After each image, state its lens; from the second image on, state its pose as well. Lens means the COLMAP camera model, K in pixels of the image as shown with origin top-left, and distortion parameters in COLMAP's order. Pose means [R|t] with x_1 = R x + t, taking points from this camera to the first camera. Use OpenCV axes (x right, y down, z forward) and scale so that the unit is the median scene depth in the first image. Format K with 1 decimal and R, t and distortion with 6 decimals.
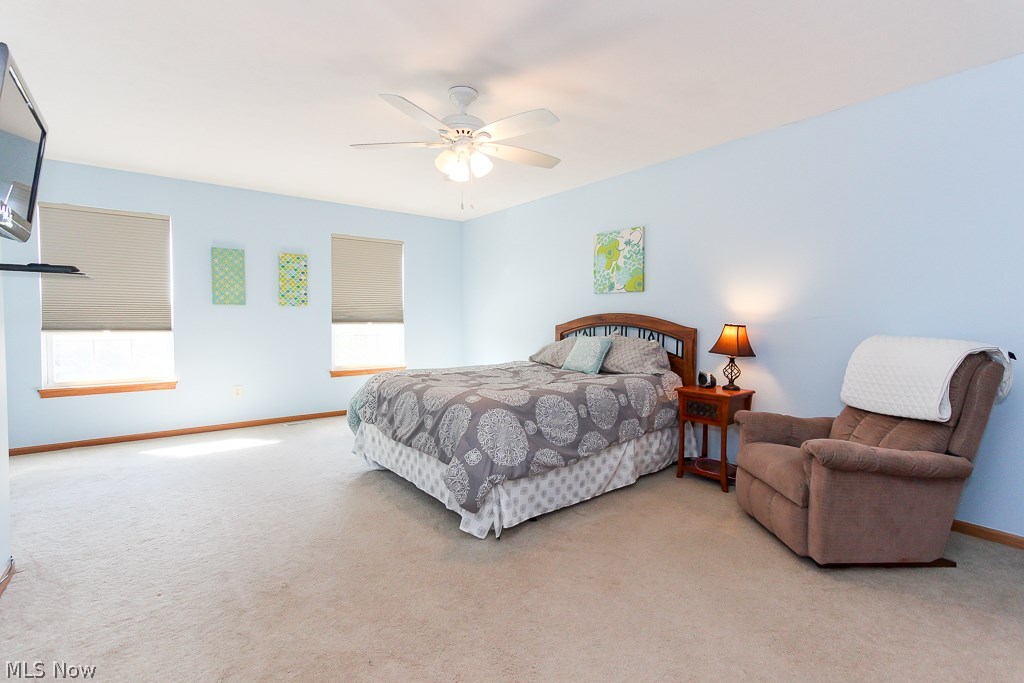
lens RADIAL K [[477.5, 0, 510.9], [0, 477.5, 326.8], [0, 0, 1]] dist [0.000961, 0.000080]
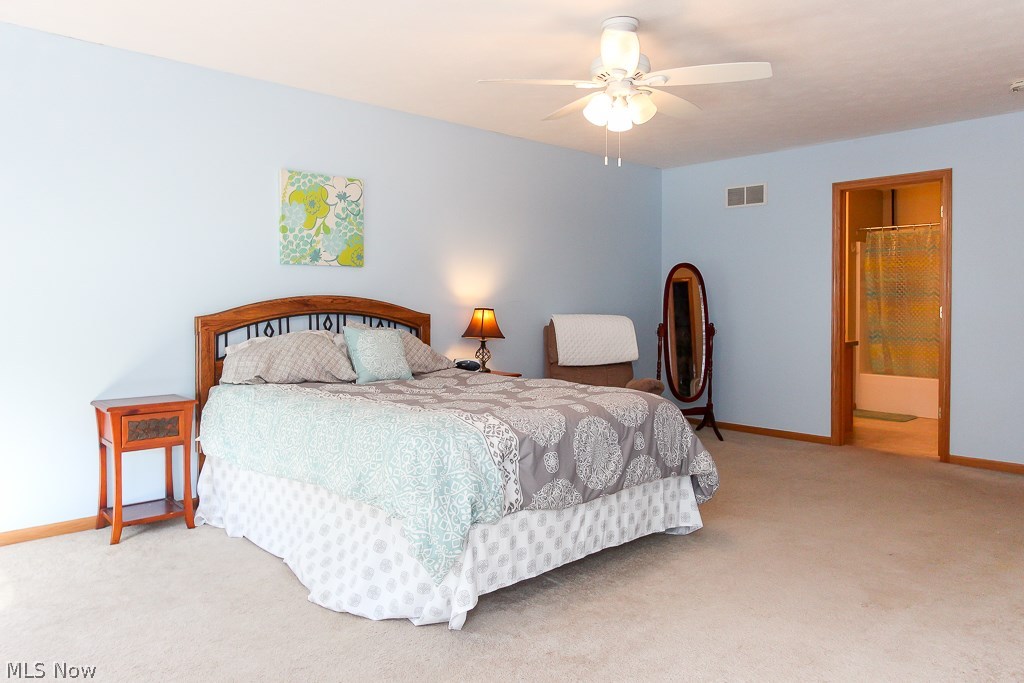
lens RADIAL K [[700.7, 0, 512.3], [0, 700.7, 305.8], [0, 0, 1]] dist [-0.001162, -0.000128]
pose [[-0.091891, -0.011914, 0.995698, -1.086402], [0.018343, 0.999739, 0.013655, -0.030522], [-0.995600, 0.019519, -0.091649, 1.120376]]
